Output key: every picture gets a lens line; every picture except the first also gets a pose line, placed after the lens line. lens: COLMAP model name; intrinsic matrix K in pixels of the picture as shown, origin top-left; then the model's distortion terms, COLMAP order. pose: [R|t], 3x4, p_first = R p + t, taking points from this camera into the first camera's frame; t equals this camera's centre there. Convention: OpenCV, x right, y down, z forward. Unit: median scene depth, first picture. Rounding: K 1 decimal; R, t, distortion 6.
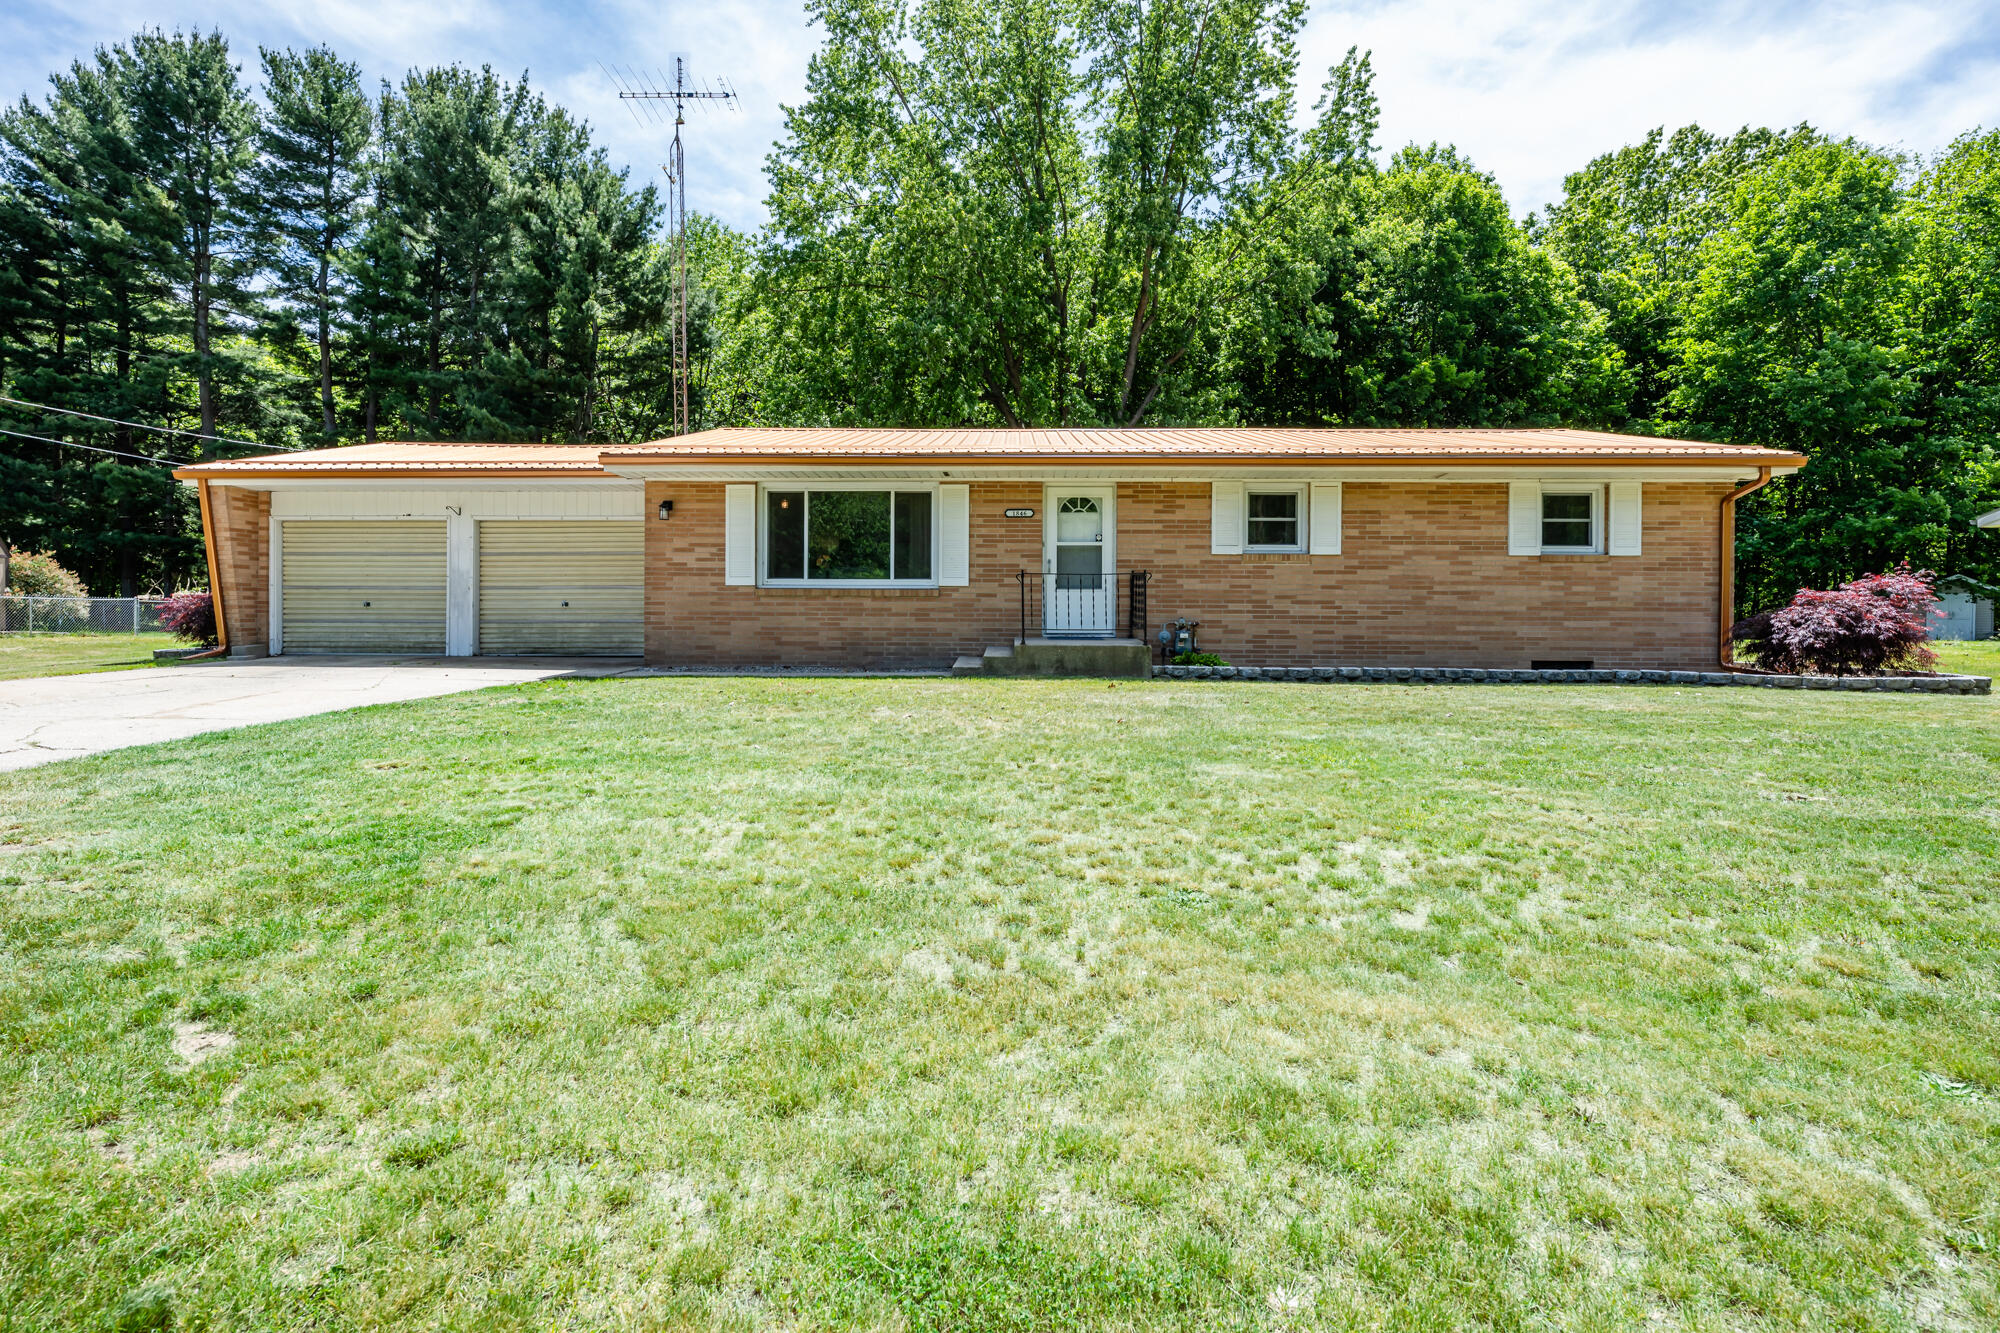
lens RADIAL K [[937.3, 0, 999.8], [0, 937.3, 607.9], [0, 0, 1]] dist [-0.001778, 0.000419]
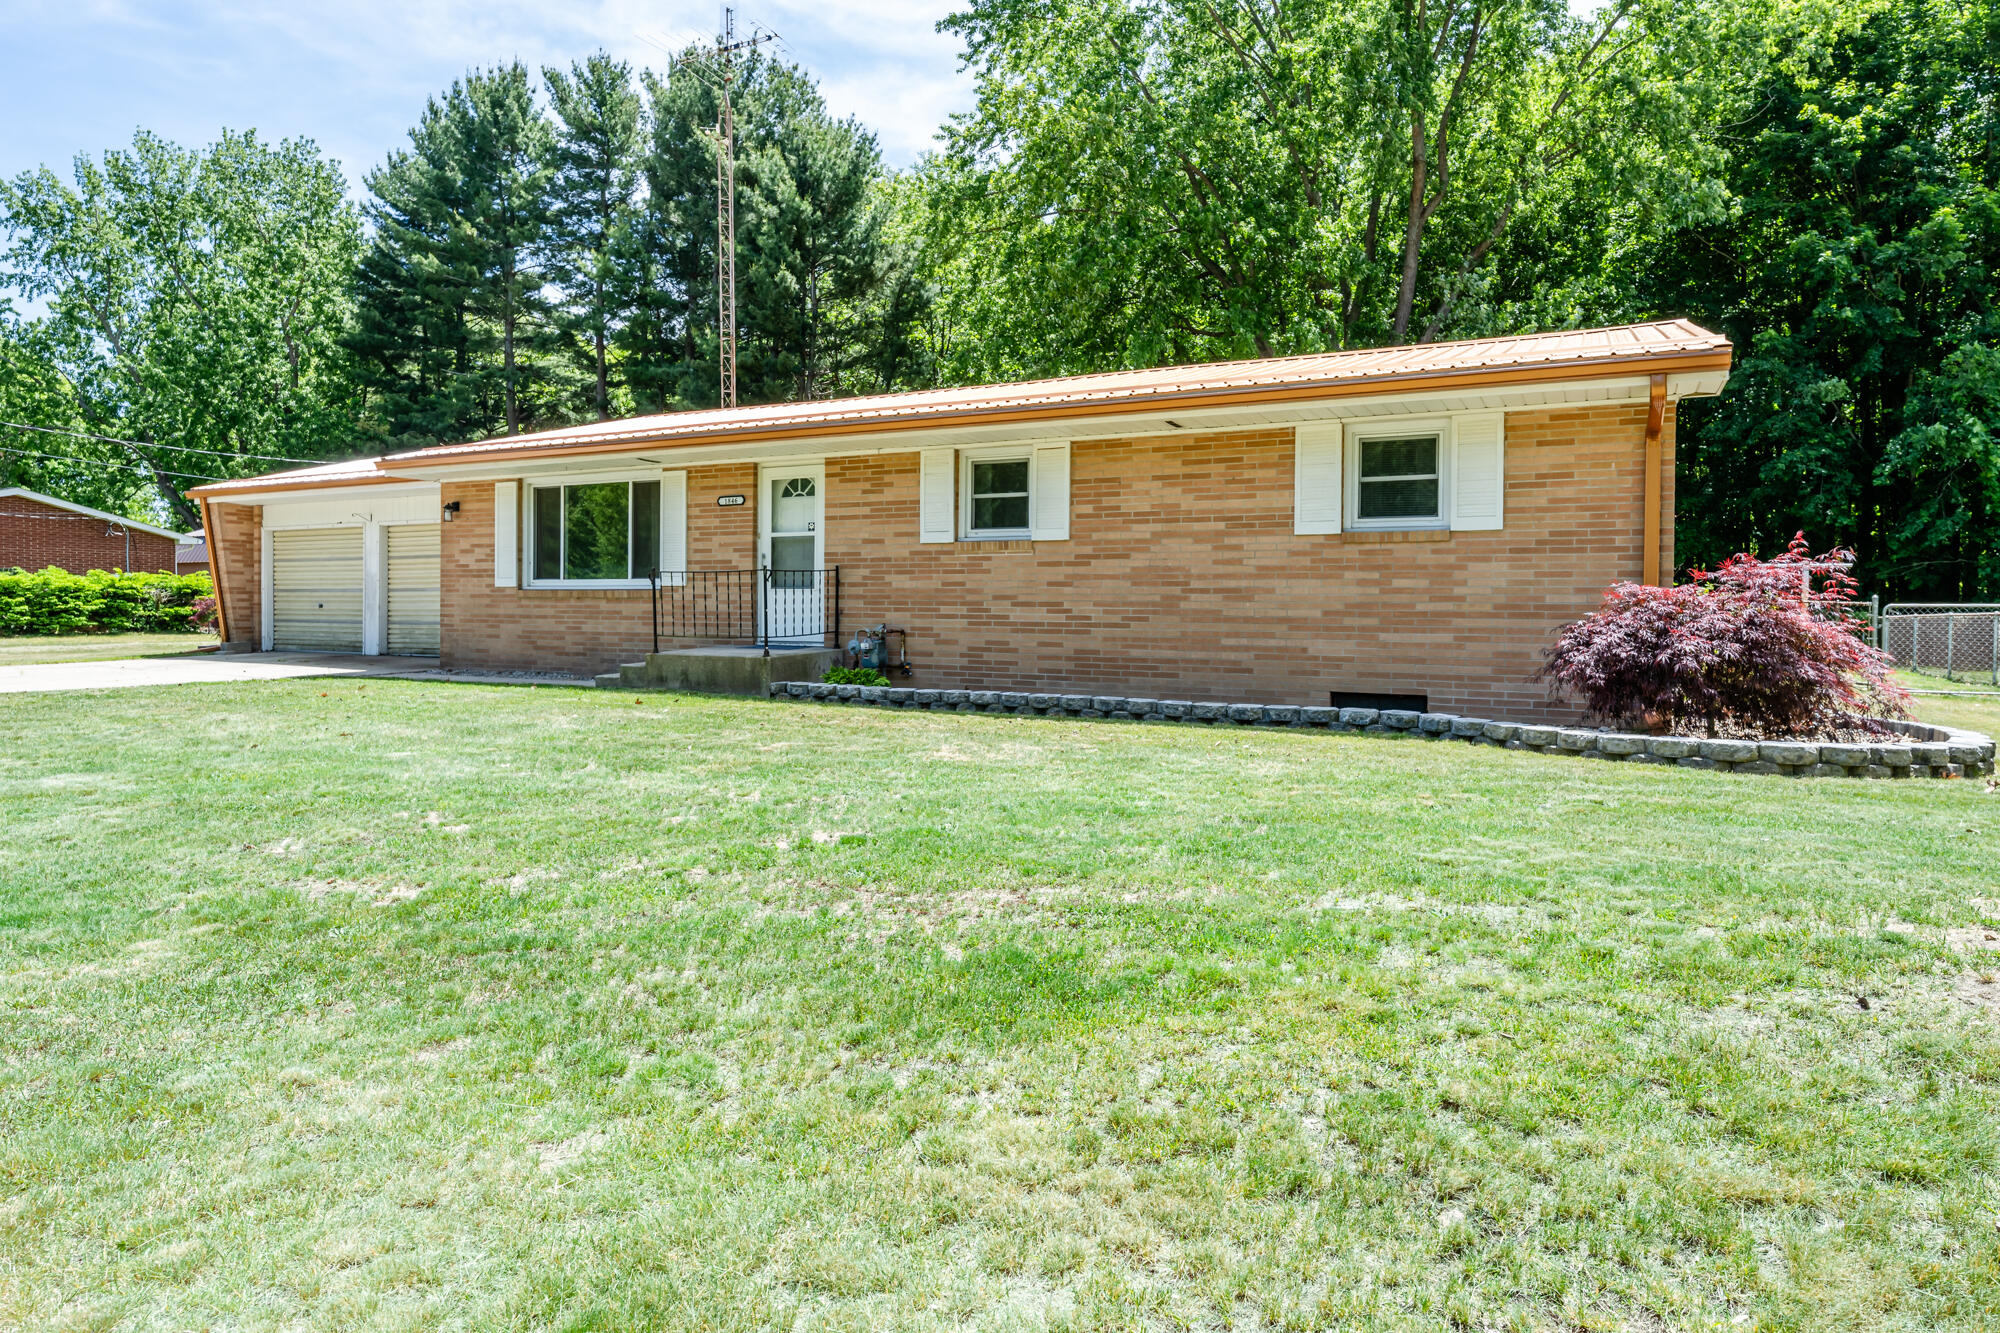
lens RADIAL K [[1191.5, 0, 1000.5], [0, 1191.5, 608.3], [0, 0, 1]] dist [-0.003009, -0.002443]
pose [[0.893580, 0.001263, -0.448902, 0.725592], [-0.000447, 0.999998, 0.001924, -0.004554], [0.448904, -0.001519, 0.893579, 0.134645]]
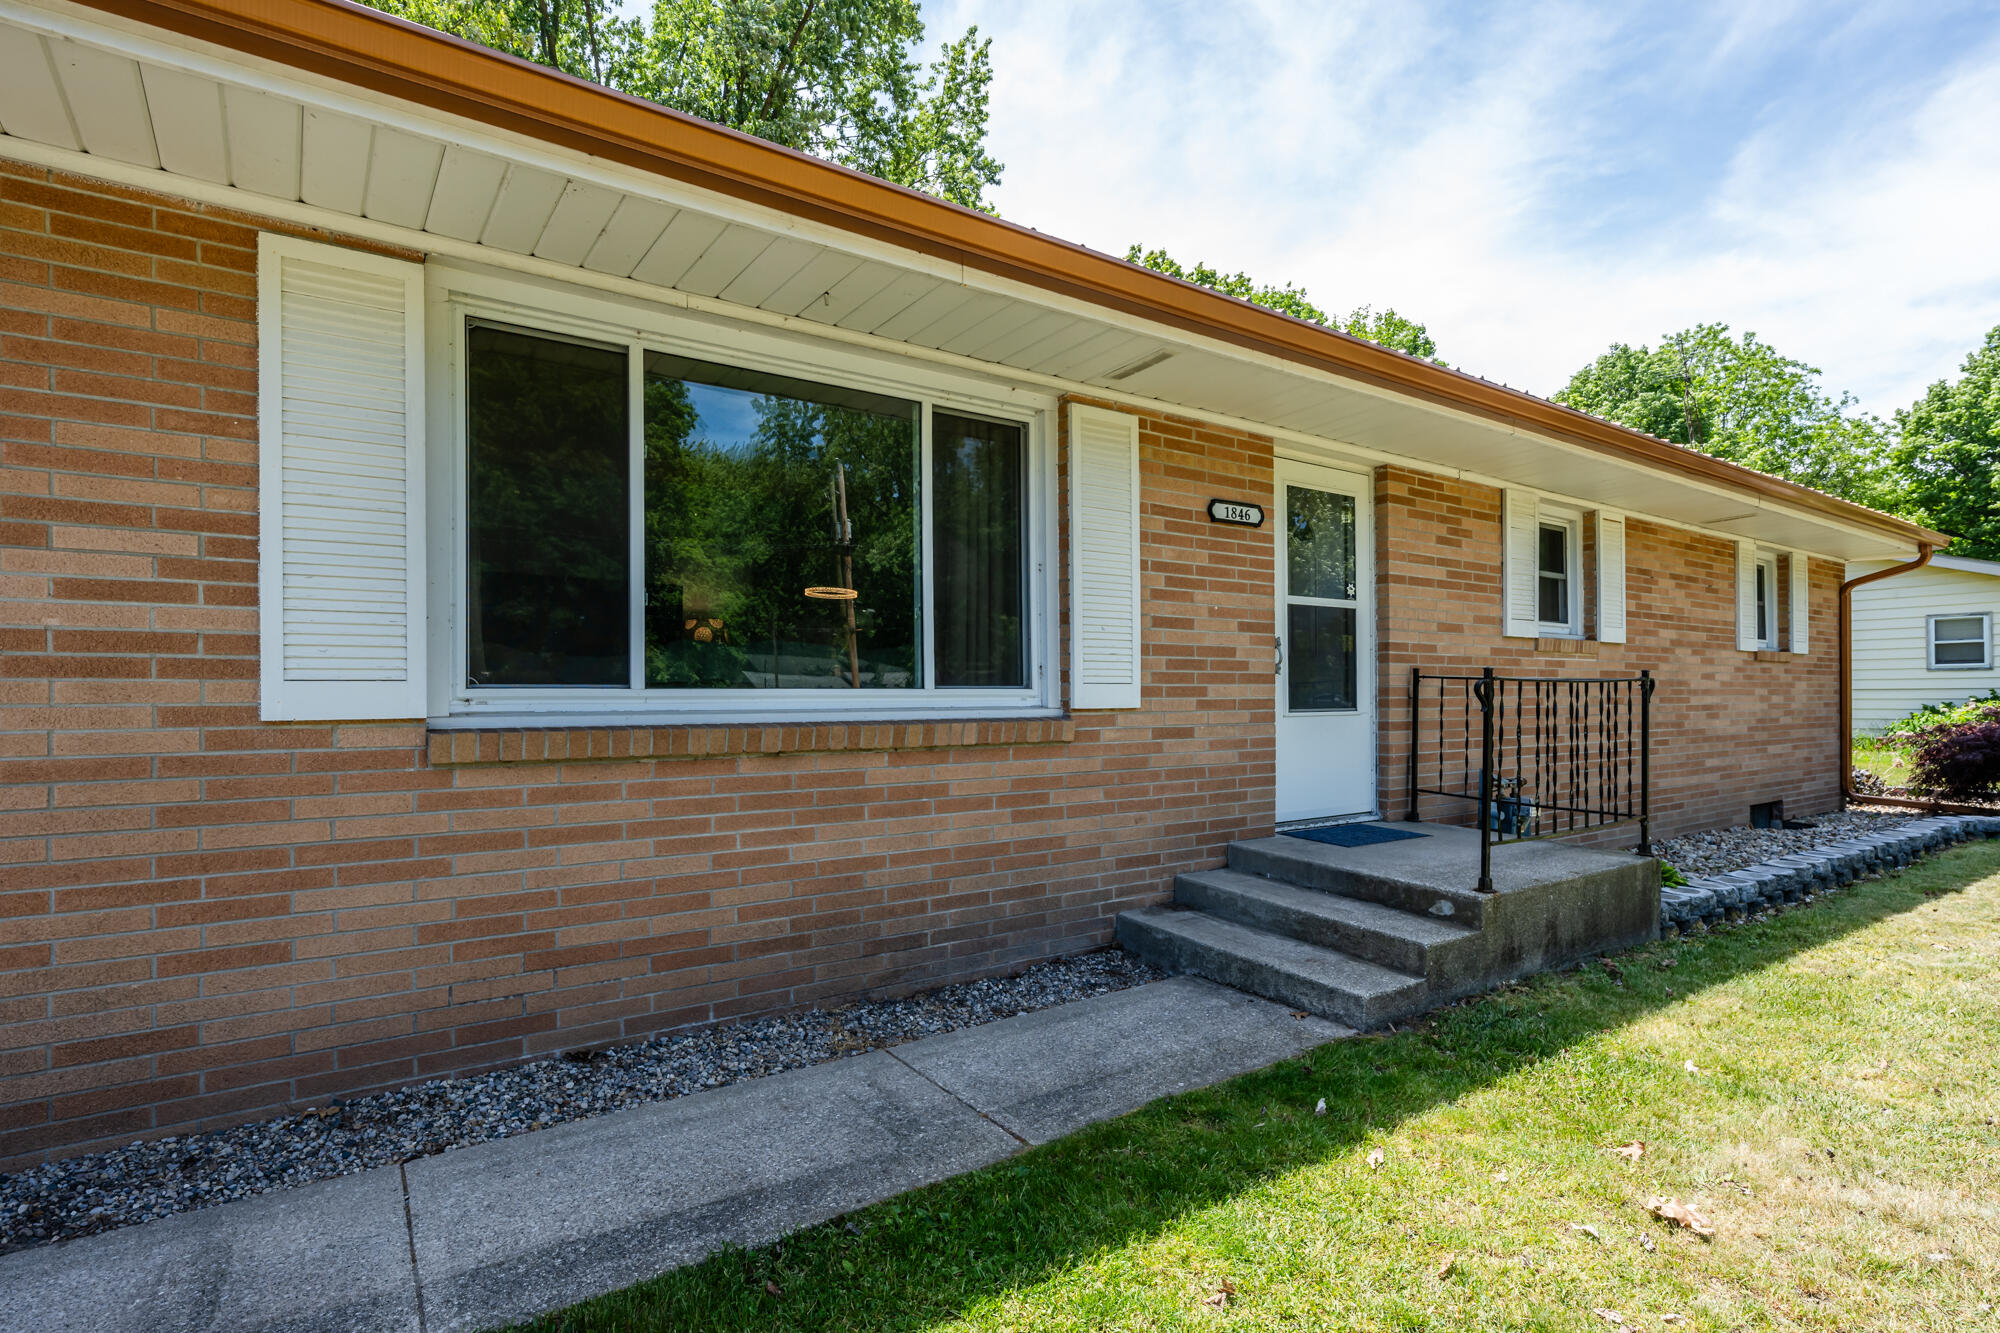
lens RADIAL K [[975.6, 0, 996.6], [0, 975.6, 694.0], [0, 0, 1]] dist [-0.000452, 0.000049]
pose [[0.810716, -0.006849, 0.585400, -0.286611], [0.006956, 0.999974, 0.002065, -0.029544], [-0.585399, 0.002398, 0.810742, 0.732185]]
